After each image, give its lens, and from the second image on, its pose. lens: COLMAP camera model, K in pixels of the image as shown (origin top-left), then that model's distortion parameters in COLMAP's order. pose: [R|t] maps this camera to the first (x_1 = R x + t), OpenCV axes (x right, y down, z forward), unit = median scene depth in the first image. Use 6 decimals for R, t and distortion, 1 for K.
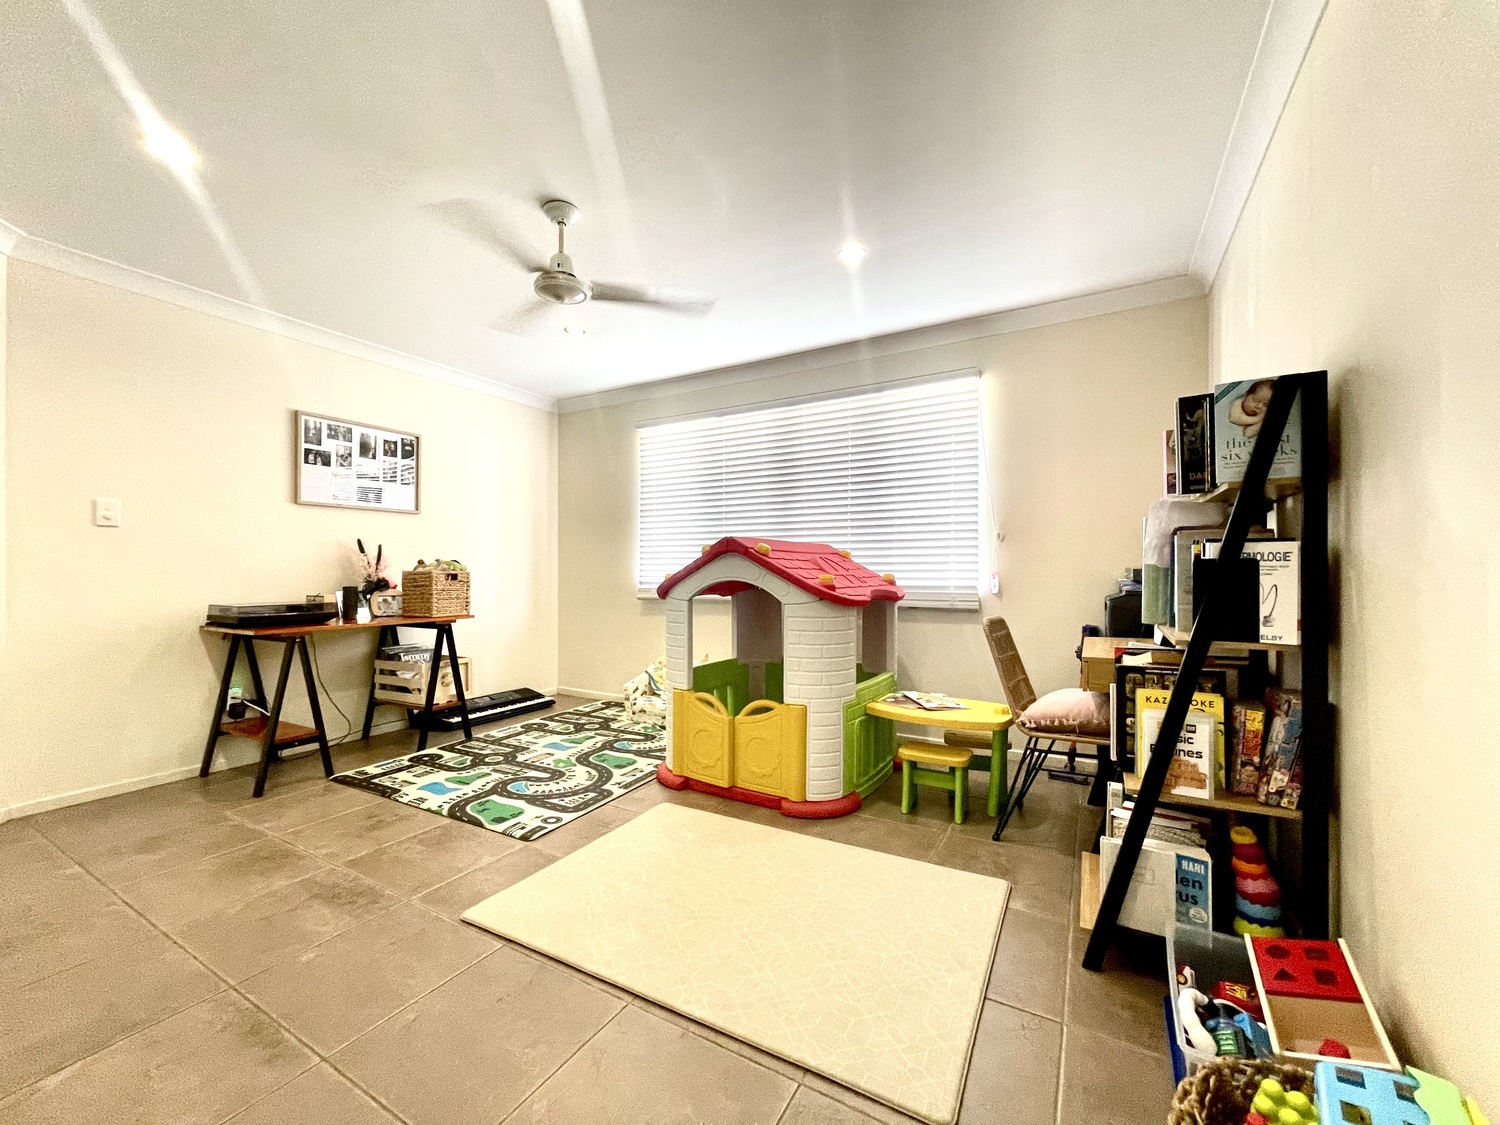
lens RADIAL K [[600.5, 0, 747.2], [0, 600.5, 567.7], [0, 0, 1]] dist [0.000101, -0.000026]
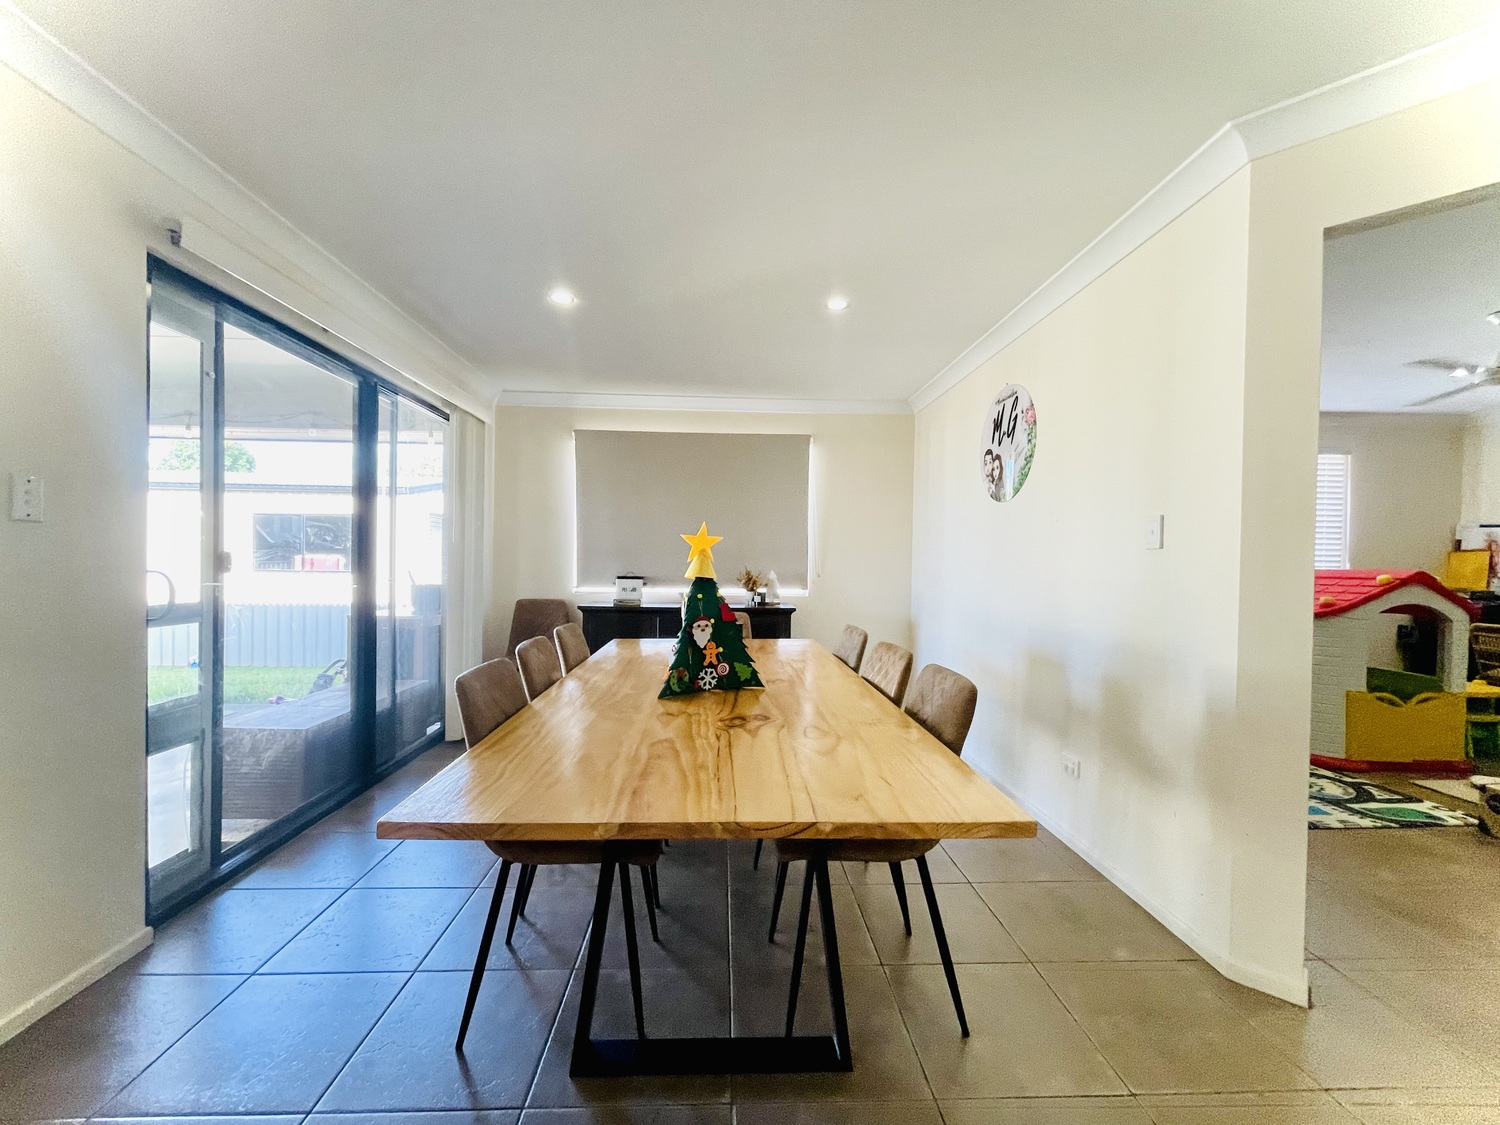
lens RADIAL K [[600.5, 0, 747.2], [0, 600.5, 567.7], [0, 0, 1]] dist [0.000101, -0.000026]
pose [[0.836949, 0.010635, 0.547177, -1.983000], [-0.017923, 0.999808, 0.007981, -0.042346], [-0.546987, -0.016487, 0.836979, 0.704279]]
